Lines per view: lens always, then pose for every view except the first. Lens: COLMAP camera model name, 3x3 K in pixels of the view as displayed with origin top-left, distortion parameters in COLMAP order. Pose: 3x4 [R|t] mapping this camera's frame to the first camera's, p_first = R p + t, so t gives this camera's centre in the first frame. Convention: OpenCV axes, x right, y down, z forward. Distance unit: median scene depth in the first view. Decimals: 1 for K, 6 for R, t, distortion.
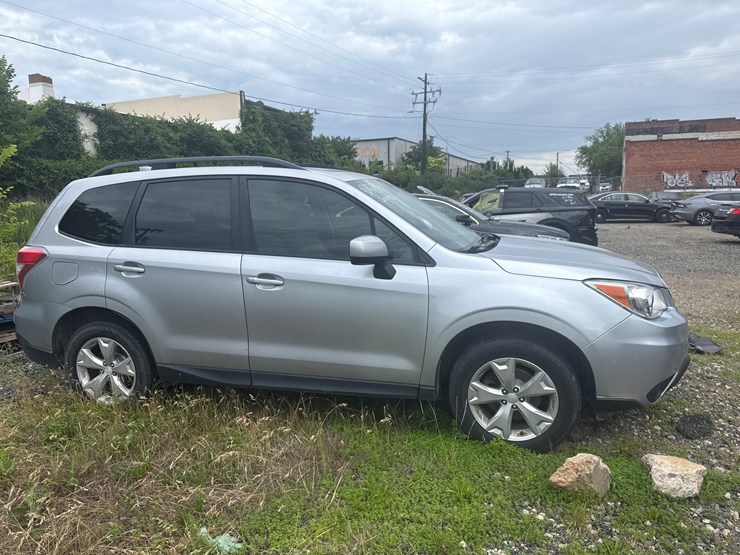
lens RADIAL K [[530.0, 0, 378.9], [0, 530.0, 280.3], [0, 0, 1]] dist [0.070055, -0.088123]
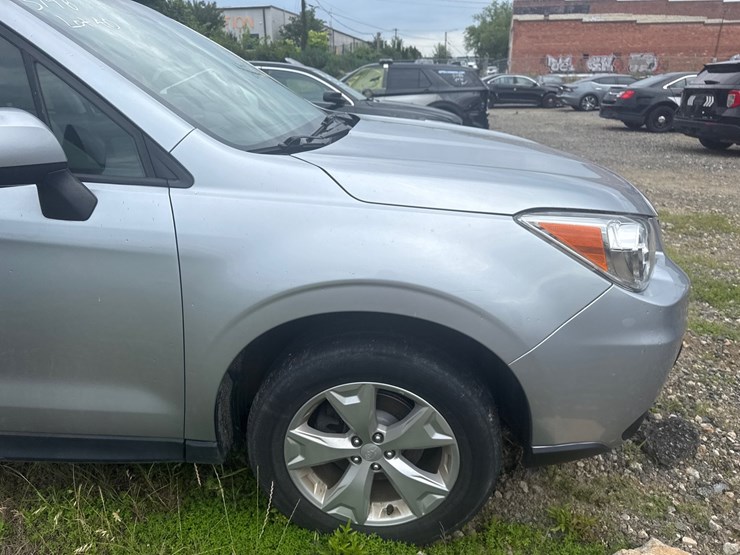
lens RADIAL K [[512.5, 0, 373.9], [0, 512.5, 274.4], [0, 0, 1]] dist [0.002958, 0.002053]
pose [[0.981921, -0.054716, 0.181210, 0.034960], [0.016869, 0.978796, 0.204140, -0.007958], [-0.188538, -0.197393, 0.962024, 0.114526]]
